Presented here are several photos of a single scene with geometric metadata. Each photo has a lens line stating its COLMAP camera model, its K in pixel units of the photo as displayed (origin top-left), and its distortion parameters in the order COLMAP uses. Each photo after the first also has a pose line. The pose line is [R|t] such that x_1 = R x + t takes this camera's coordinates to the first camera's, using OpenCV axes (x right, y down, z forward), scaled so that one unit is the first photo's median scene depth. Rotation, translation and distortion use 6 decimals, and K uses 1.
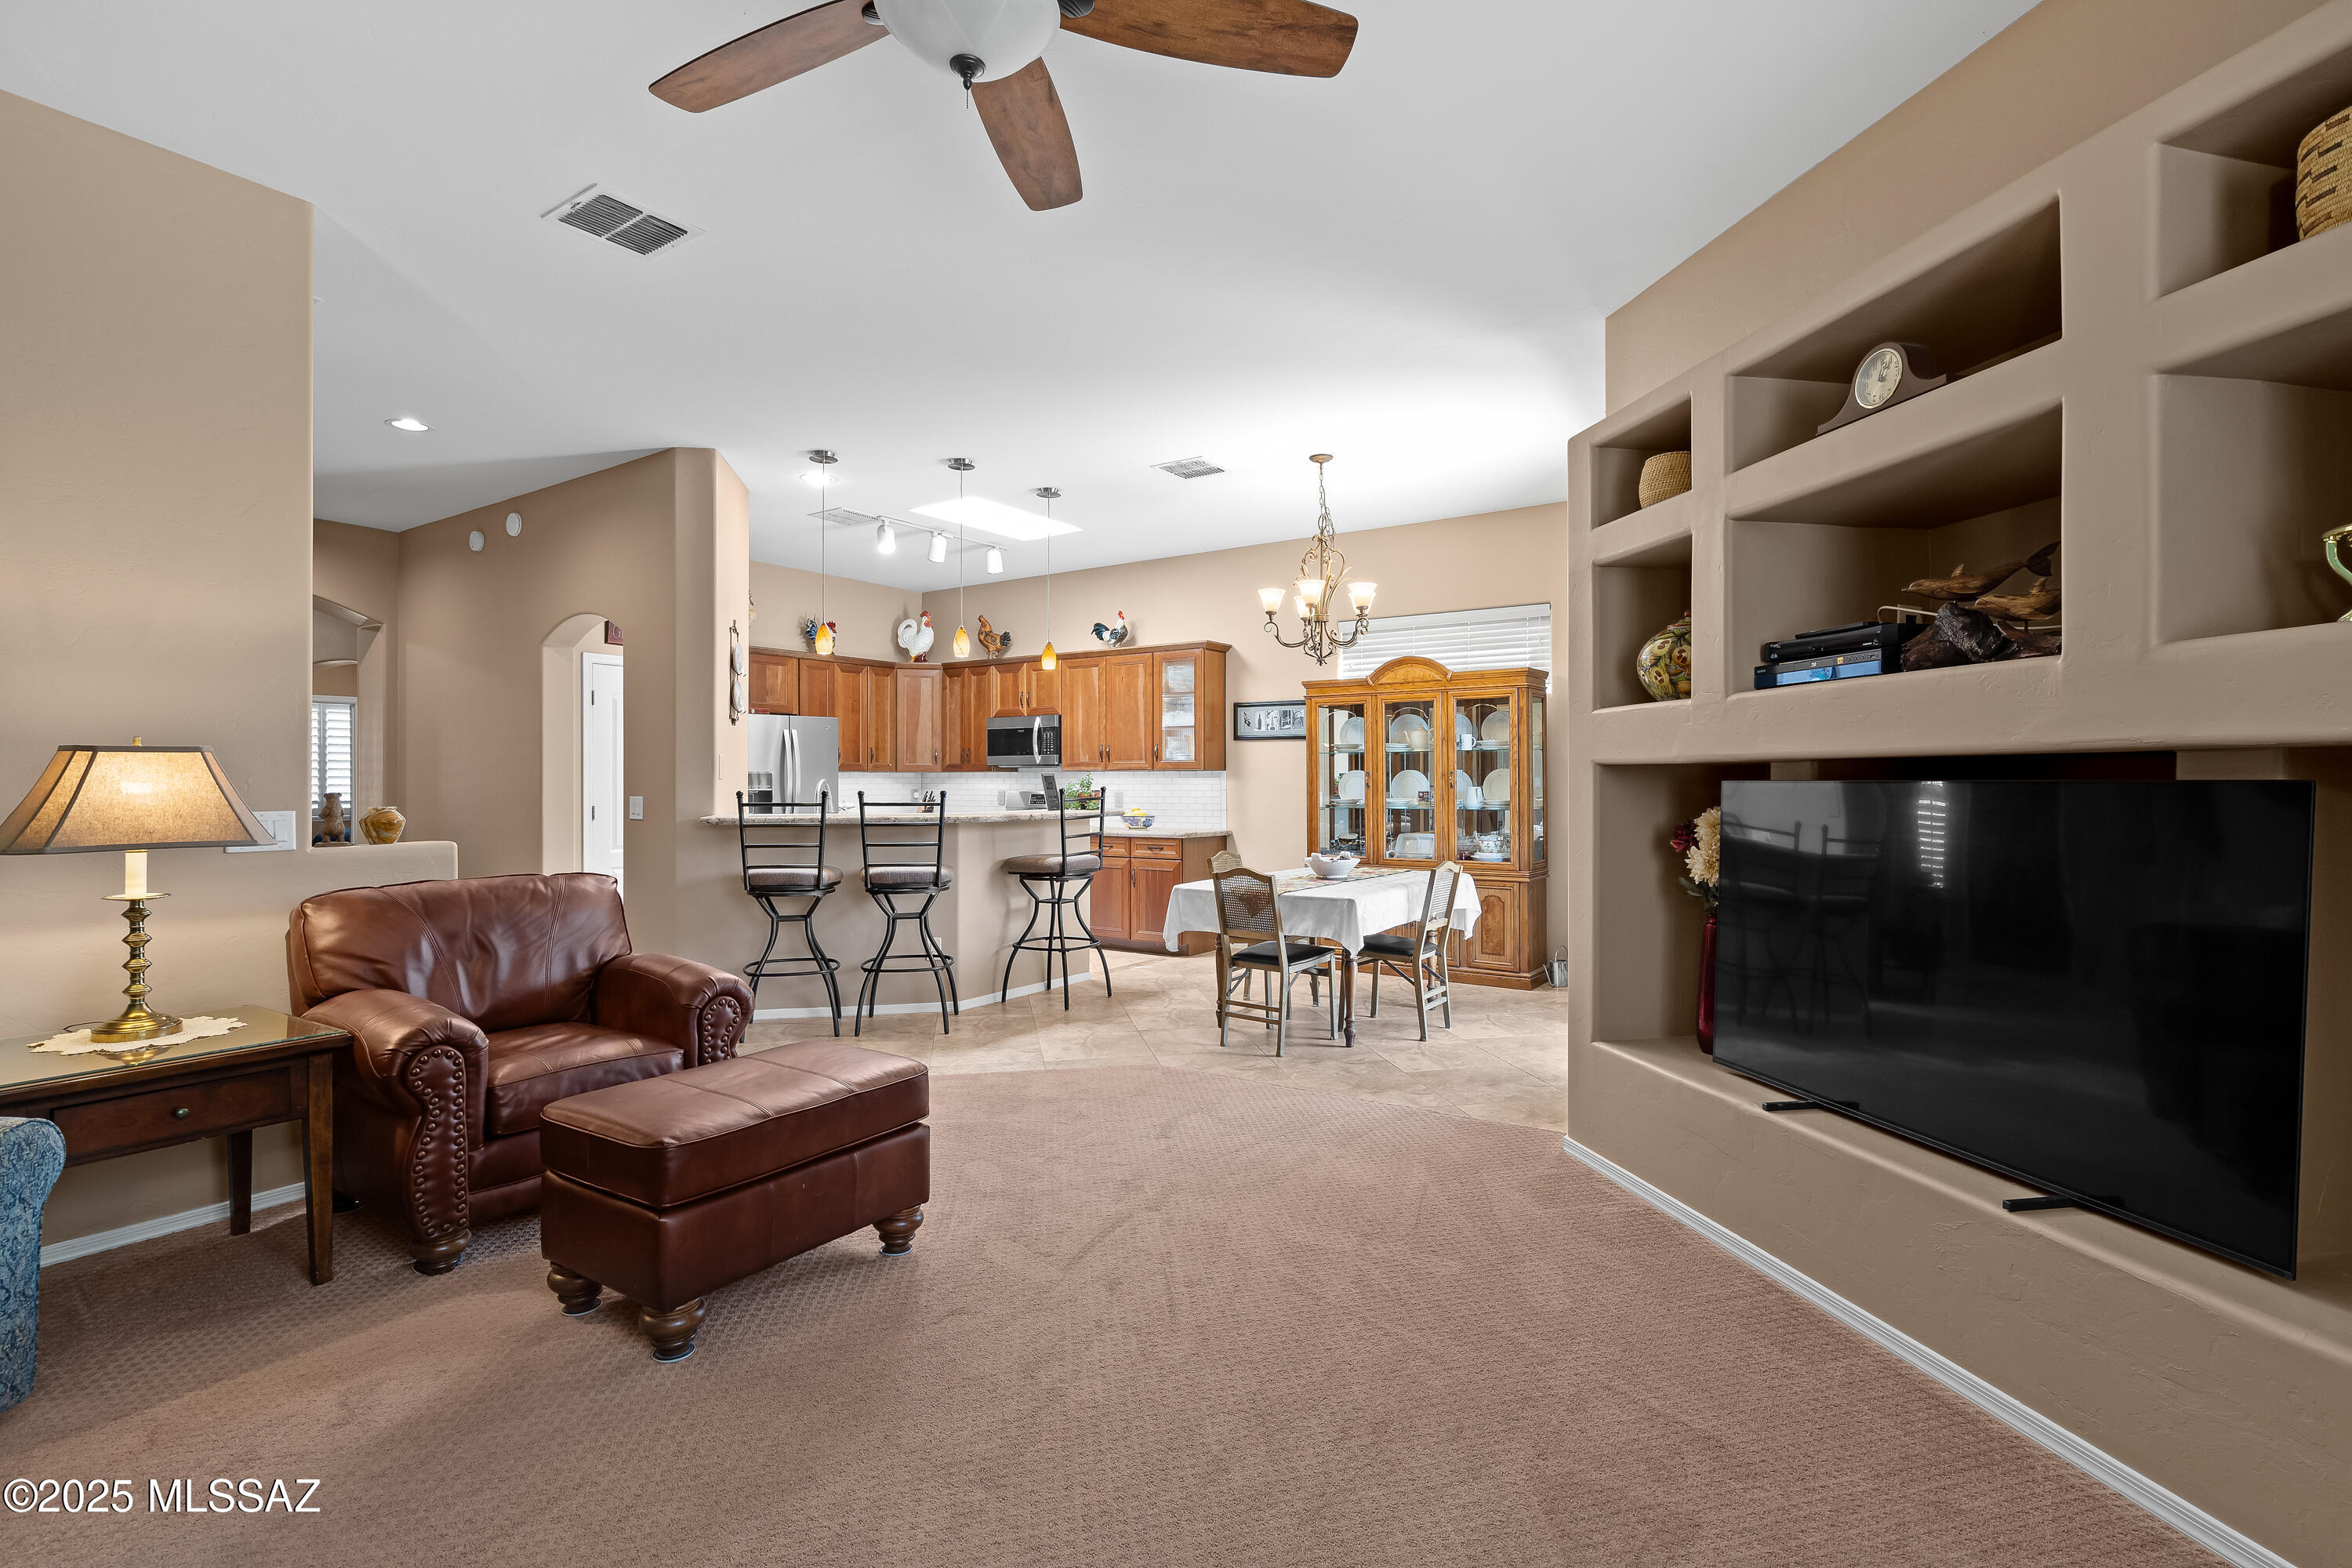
lens RADIAL K [[1084.1, 0, 1178.5], [0, 1084.1, 781.2], [0, 0, 1]] dist [-0.005680, 0.002748]
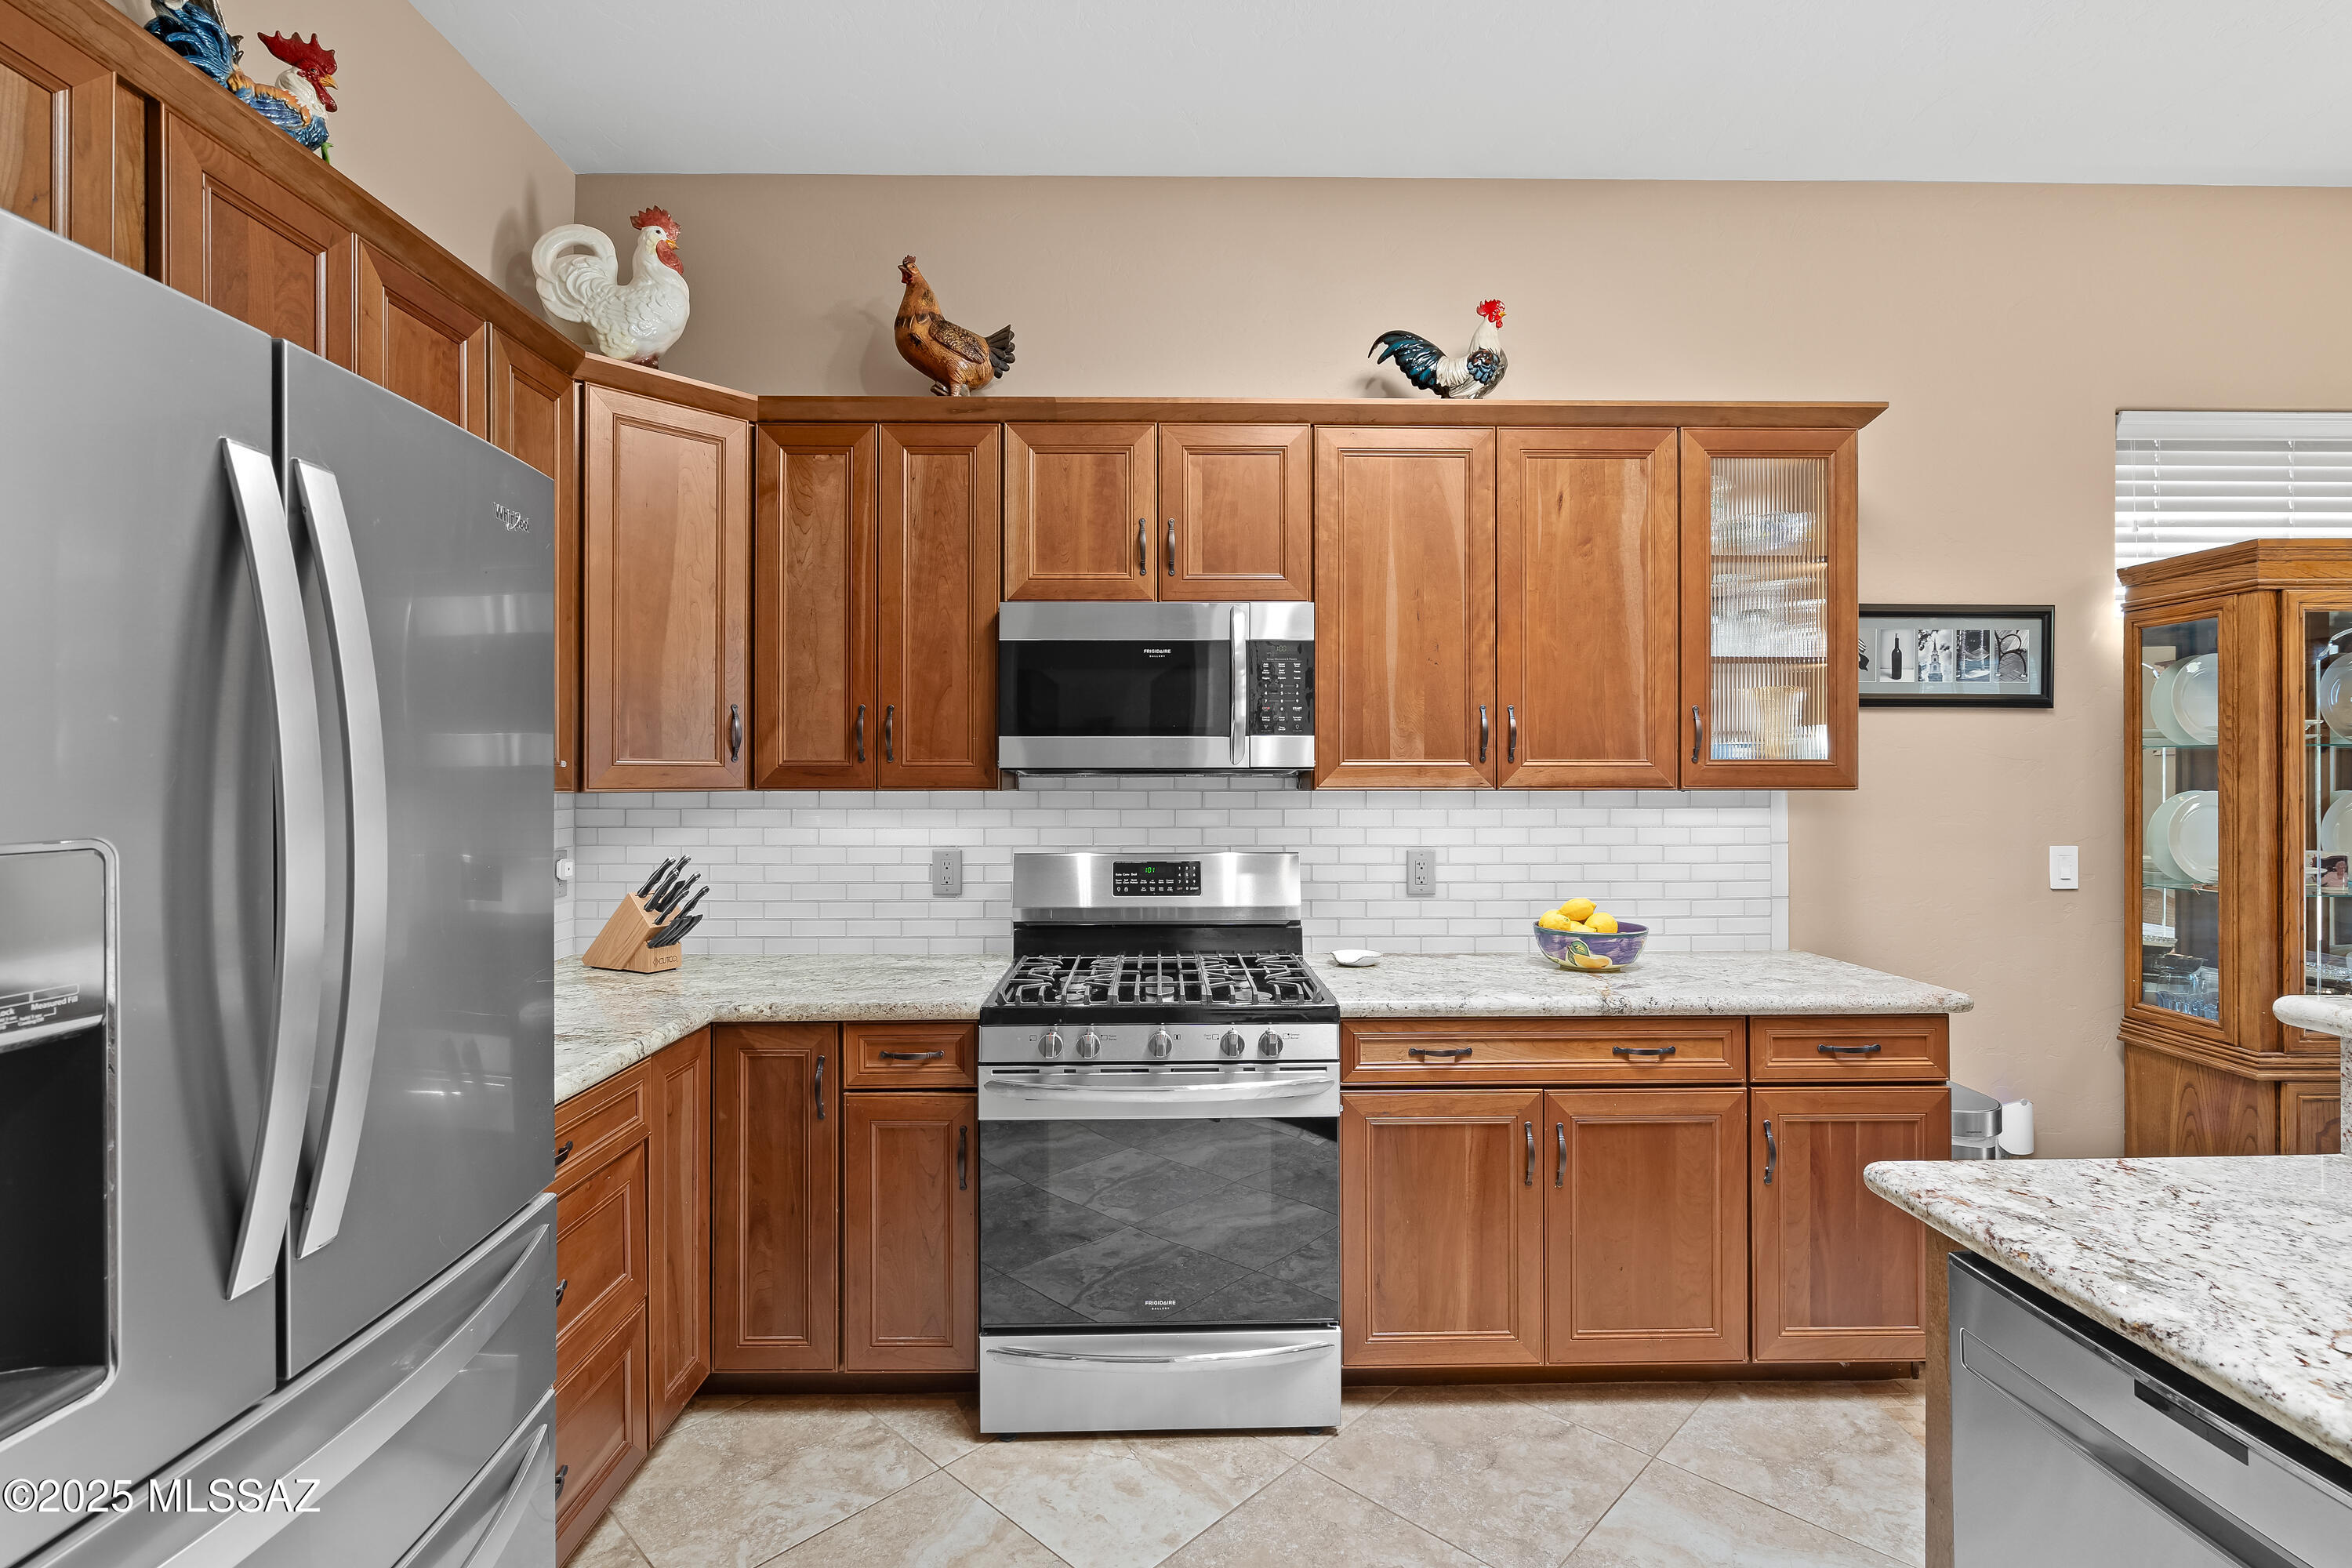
lens RADIAL K [[1084.1, 0, 1169.4], [0, 1084.1, 777.6], [0, 0, 1]] dist [-0.005680, 0.002748]
pose [[0.821330, -0.000352, 0.570454, -0.329546], [-0.000333, 0.999999, 0.001097, -0.013637], [-0.570454, -0.001091, 0.821329, 0.811745]]
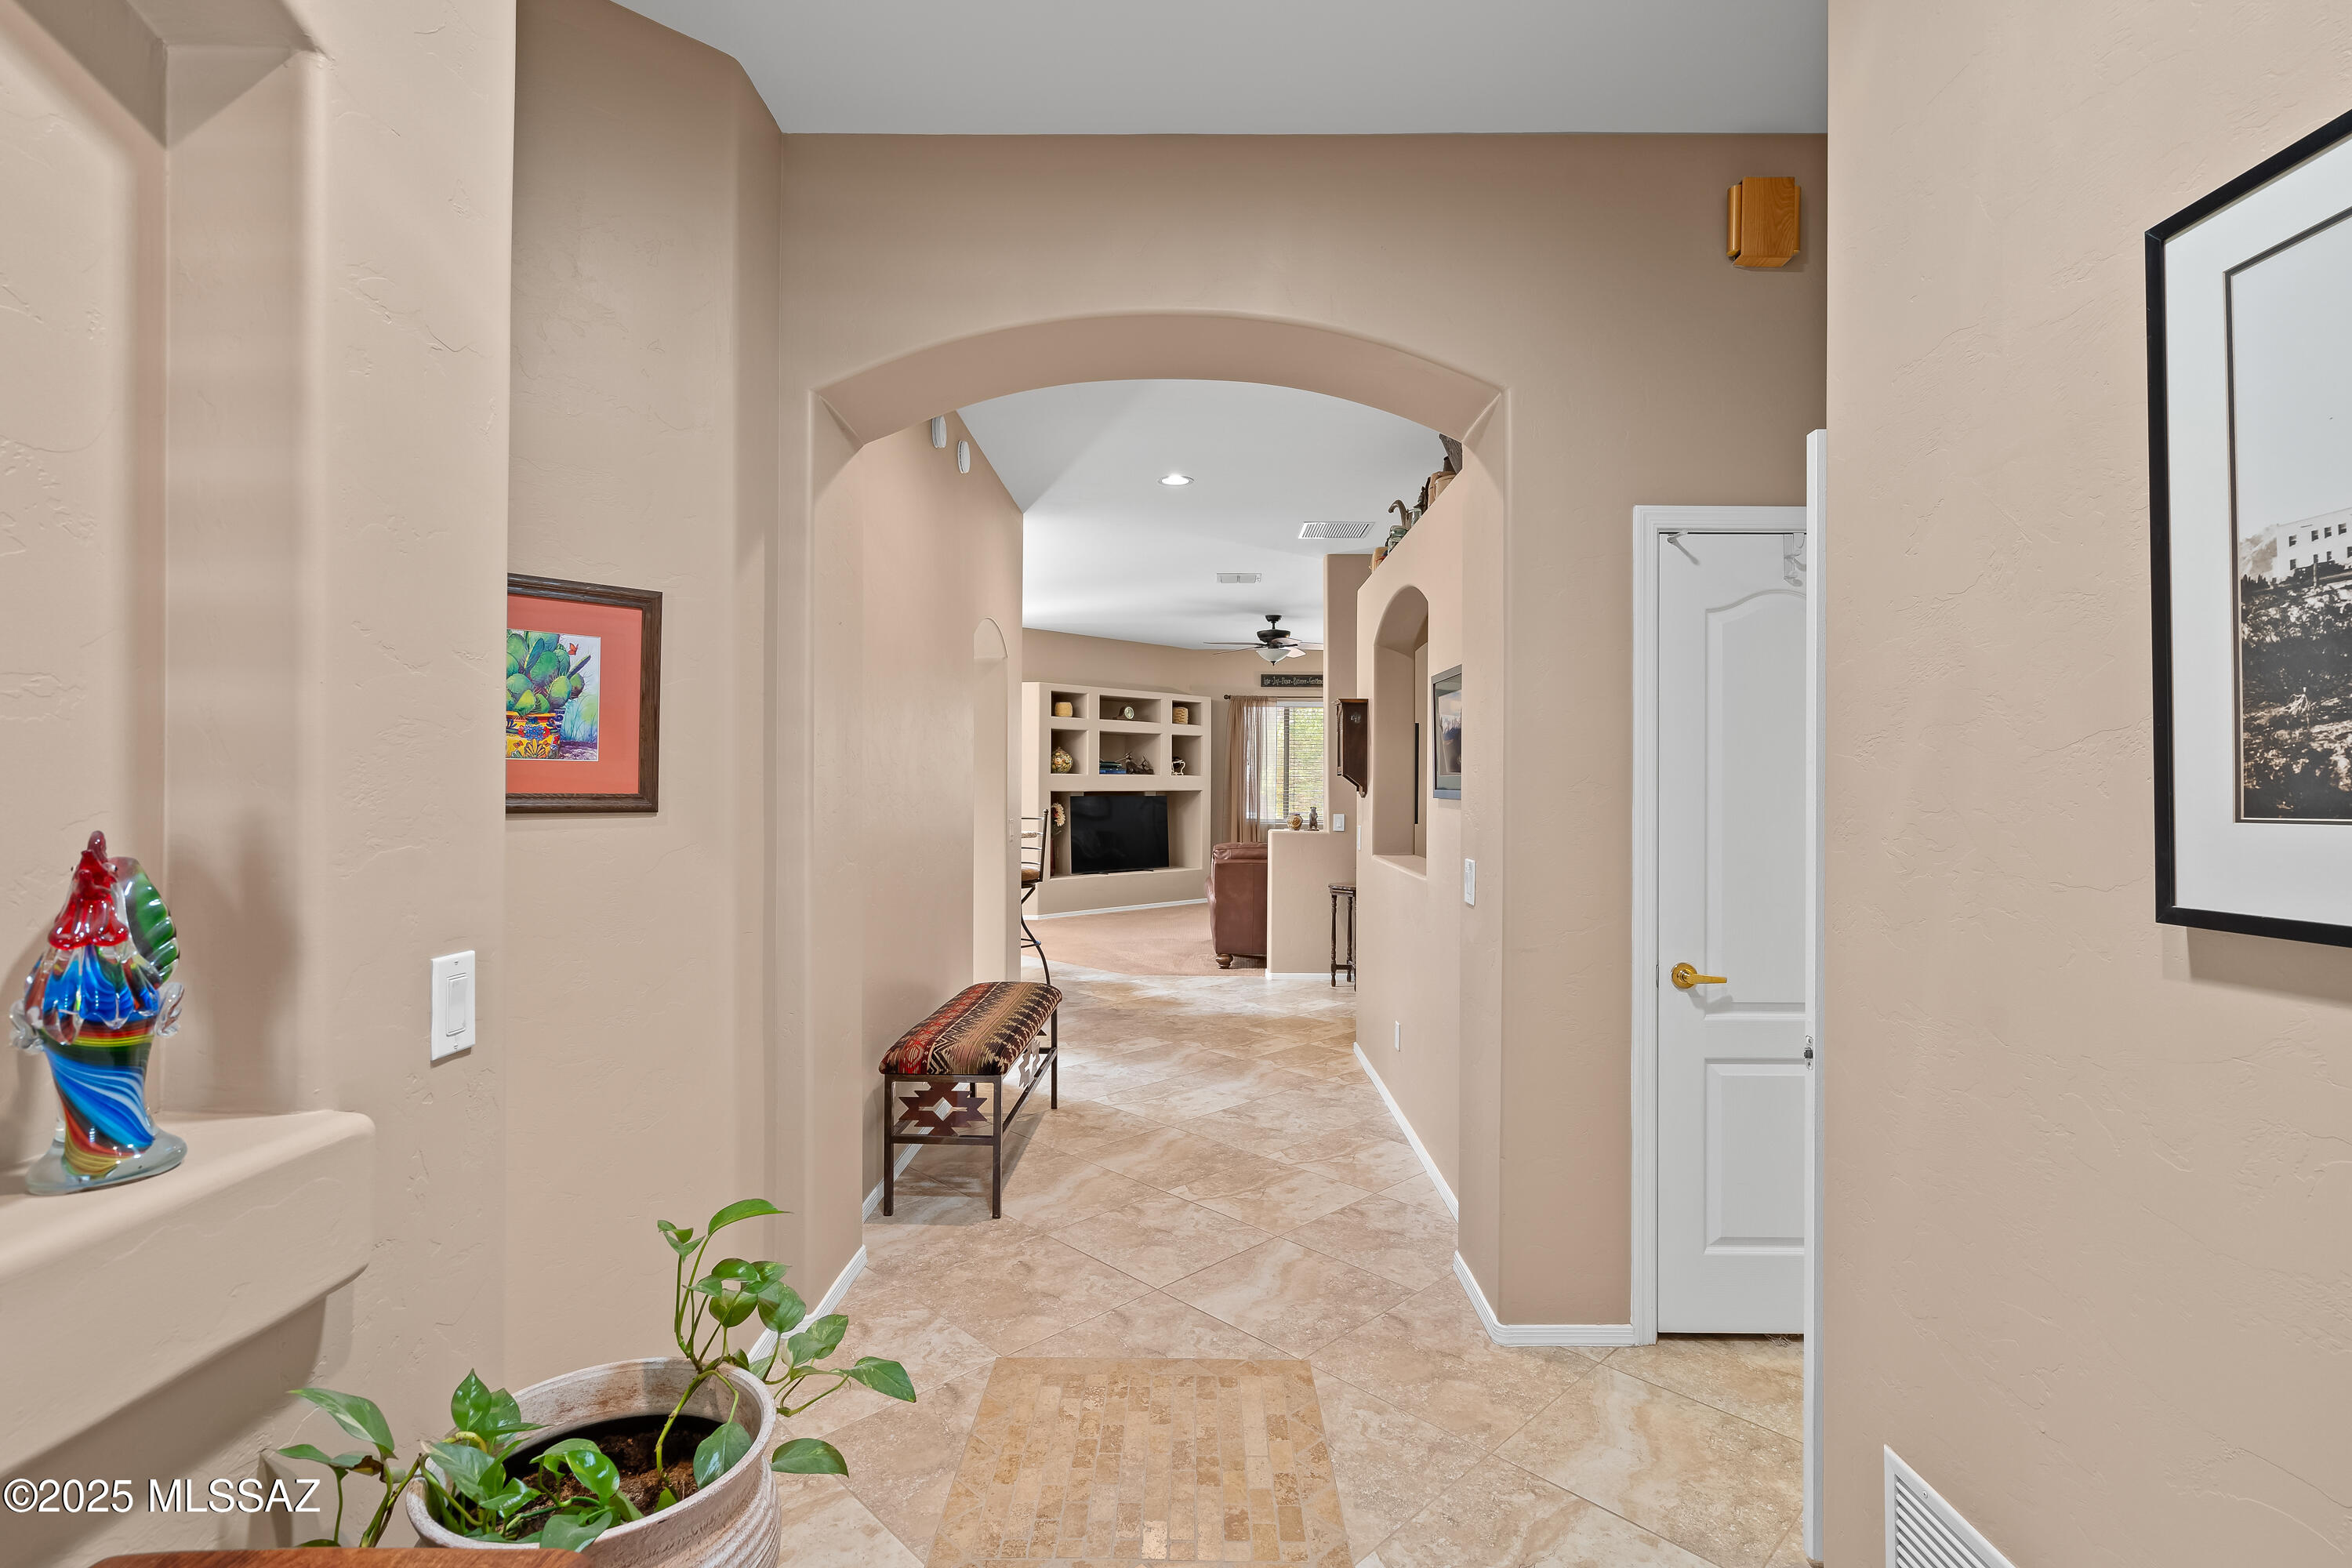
lens RADIAL K [[1084.1, 0, 1199.4], [0, 1084.1, 776.4], [0, 0, 1]] dist [-0.005680, 0.002748]
pose [[-0.566106, 0.005756, 0.824313, -1.039846], [-0.002344, 0.999960, -0.008592, -0.013157], [-0.824329, -0.006796, -0.566070, 1.021683]]
